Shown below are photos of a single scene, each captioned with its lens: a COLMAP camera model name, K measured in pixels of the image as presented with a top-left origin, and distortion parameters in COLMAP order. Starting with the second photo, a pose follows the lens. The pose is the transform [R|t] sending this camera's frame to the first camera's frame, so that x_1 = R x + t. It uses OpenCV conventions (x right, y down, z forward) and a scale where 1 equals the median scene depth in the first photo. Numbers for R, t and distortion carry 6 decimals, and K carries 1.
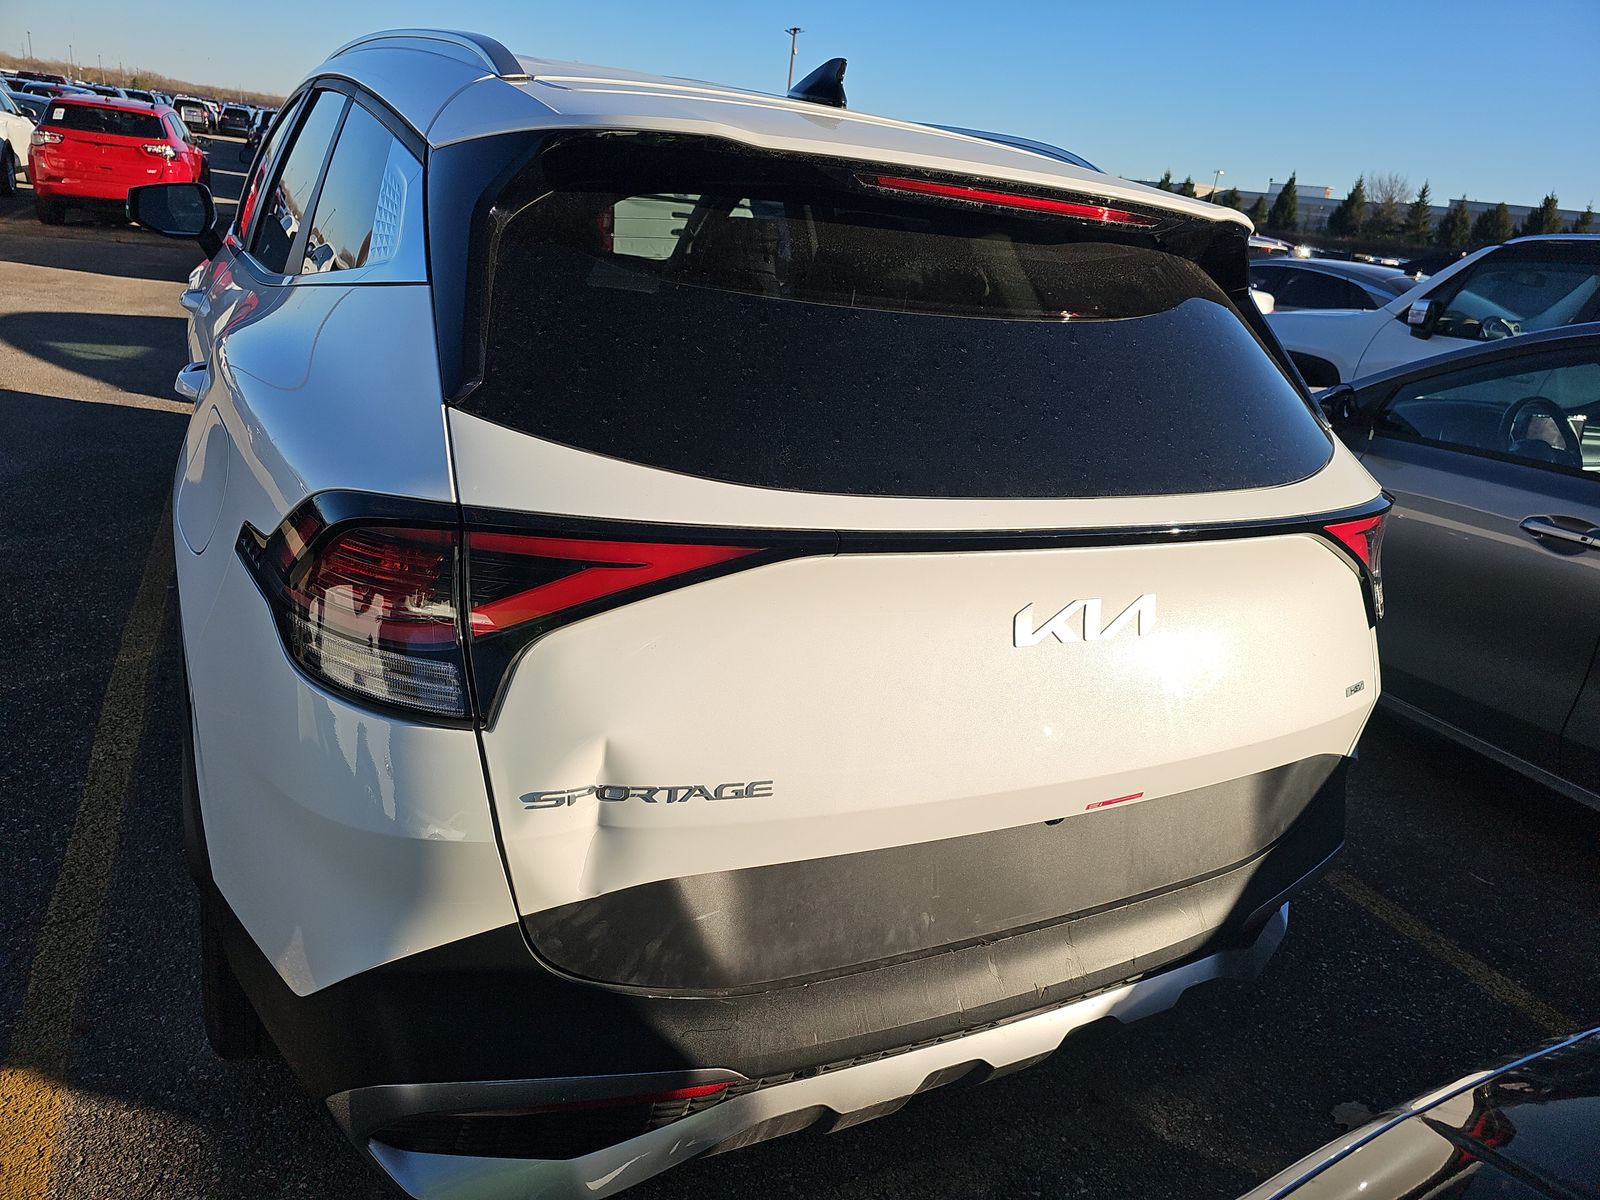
lens RADIAL K [[1064.7, 0, 849.7], [0, 1064.7, 601.8], [0, 0, 1]] dist [0.035559, -0.033684]
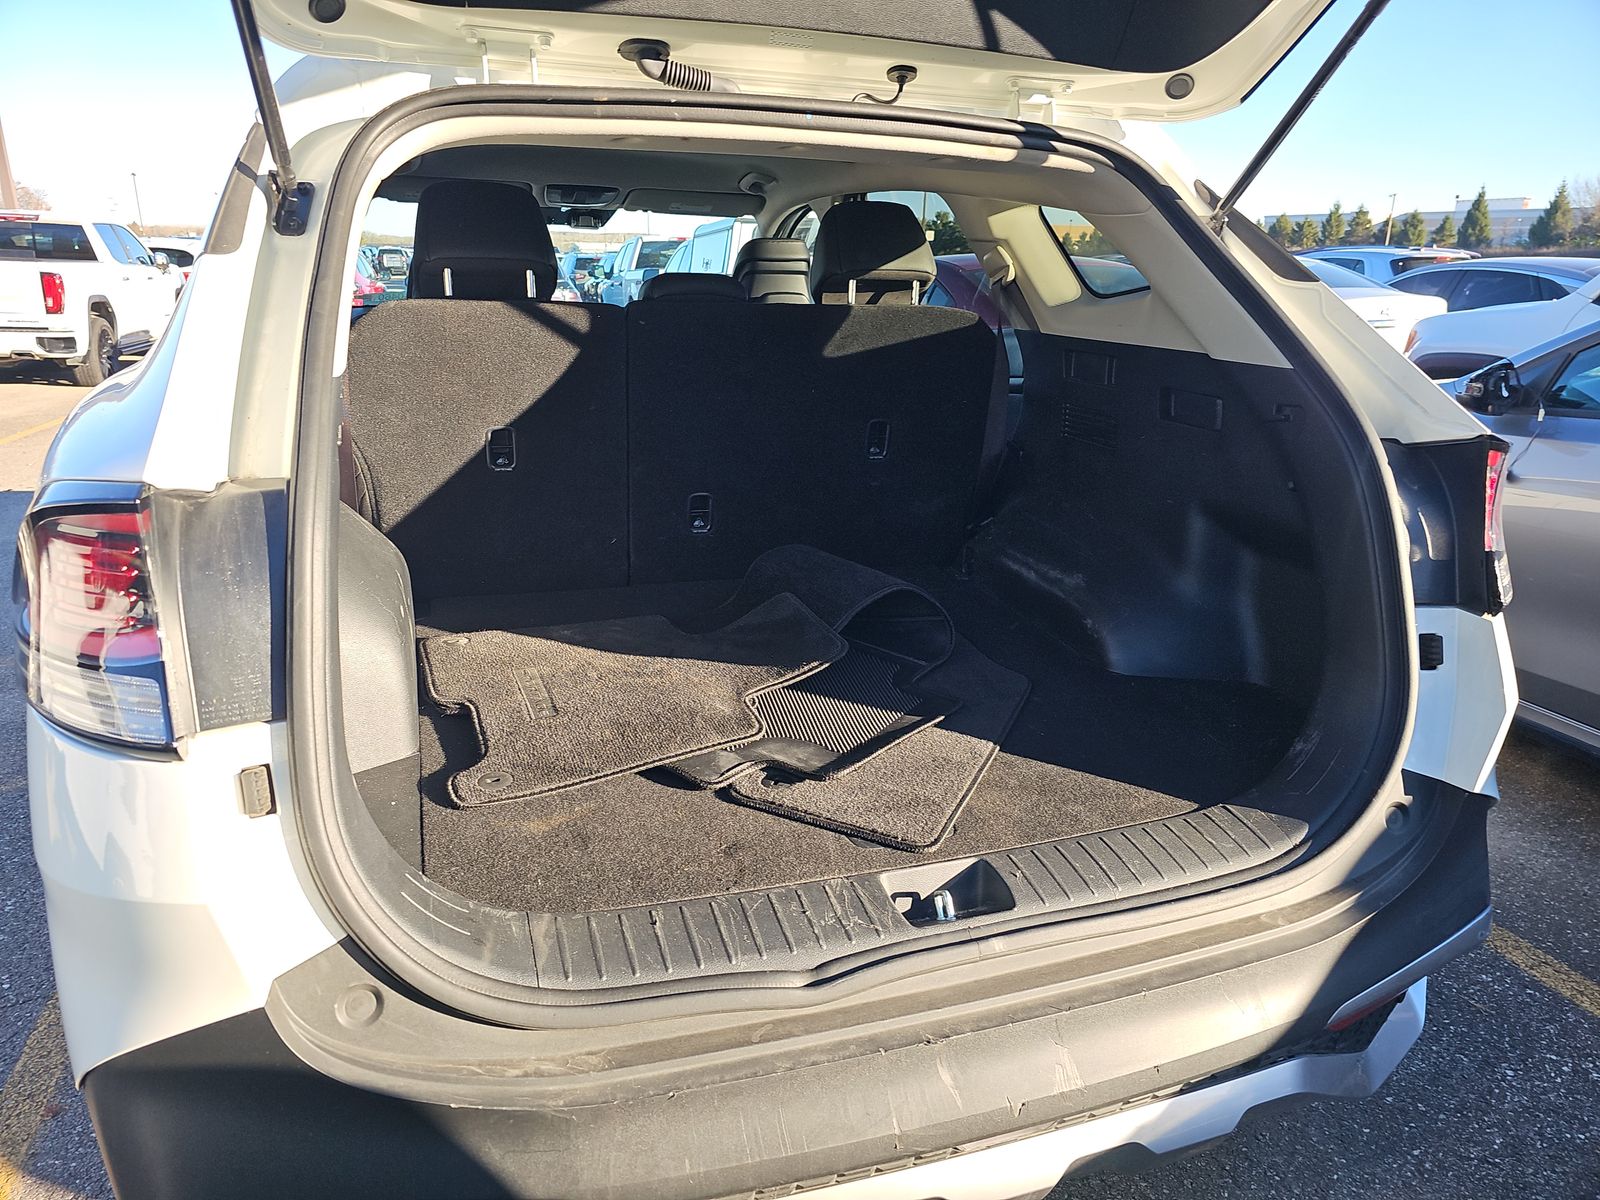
lens RADIAL K [[1068.3, 0, 800.0], [0, 1068.3, 600.0], [0, 0, 1]] dist [0.035447, -0.029899]
pose [[0.979895, -0.057609, -0.191018, 0.202225], [0.044751, 0.996475, -0.070959, 0.054293], [0.194432, 0.060984, 0.979018, 0.208975]]
